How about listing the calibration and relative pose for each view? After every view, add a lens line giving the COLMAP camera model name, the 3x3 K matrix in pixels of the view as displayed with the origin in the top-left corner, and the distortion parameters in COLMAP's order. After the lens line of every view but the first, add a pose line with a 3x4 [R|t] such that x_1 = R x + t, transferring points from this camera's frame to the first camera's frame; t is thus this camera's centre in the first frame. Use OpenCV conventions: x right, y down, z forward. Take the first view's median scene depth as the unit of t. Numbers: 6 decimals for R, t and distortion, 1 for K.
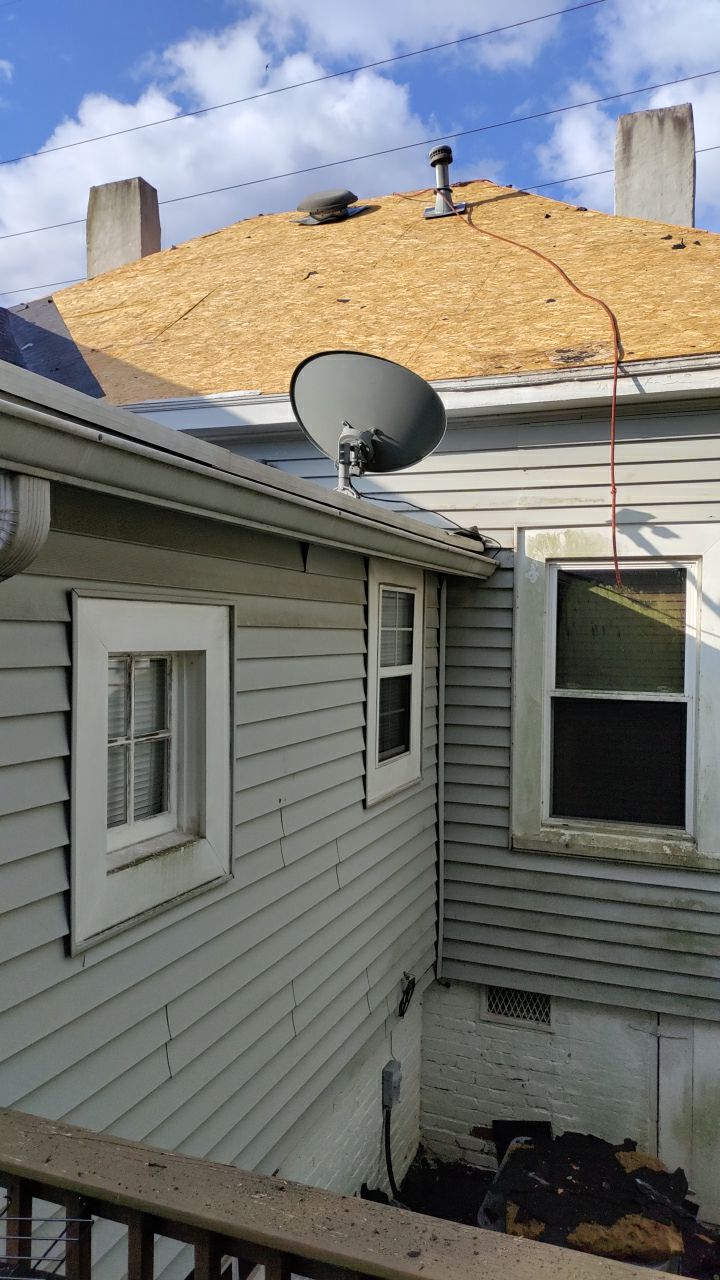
lens RADIAL K [[916.5, 0, 360.0], [0, 916.5, 640.0], [0, 0, 1]] dist [0.088275, -0.136571]
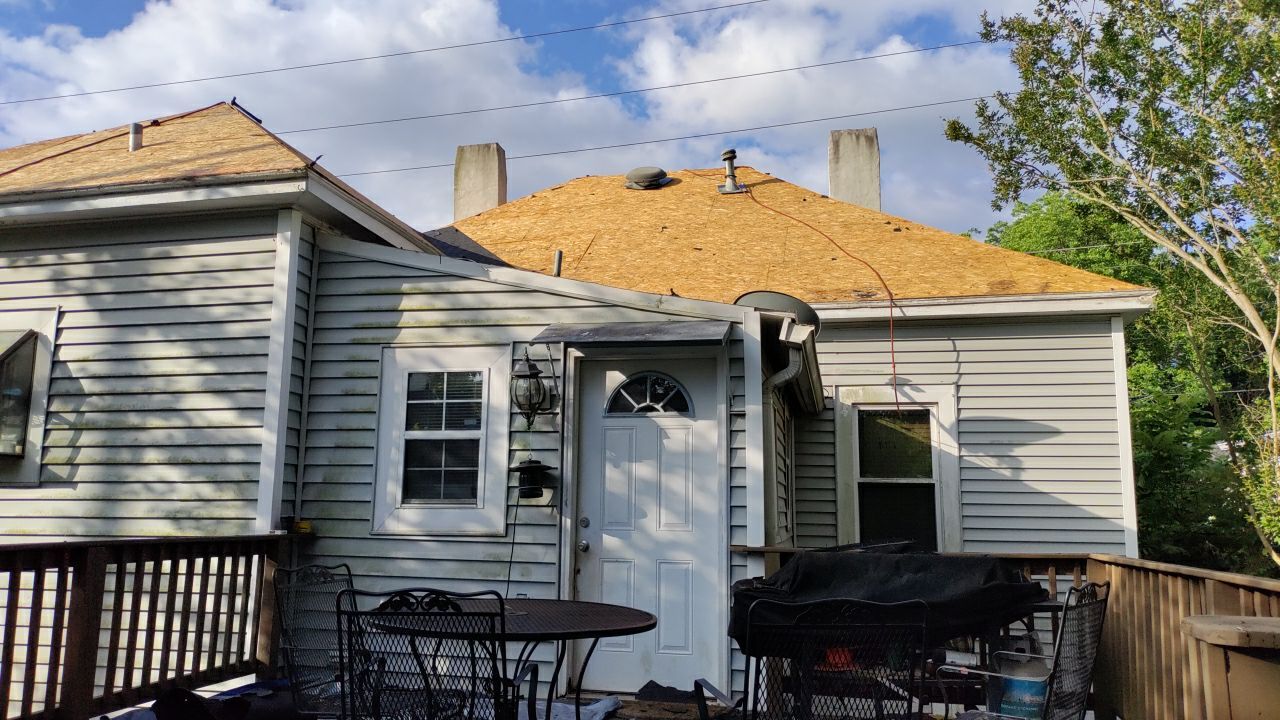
lens RADIAL K [[916.5, 0, 640.0], [0, 916.5, 360.0], [0, 0, 1]] dist [0.088275, -0.136571]
pose [[0.985995, 0.024413, 0.164979, -0.488326], [0.004724, 0.984742, -0.173957, 0.134134], [-0.166709, 0.172300, 0.970835, -0.656706]]
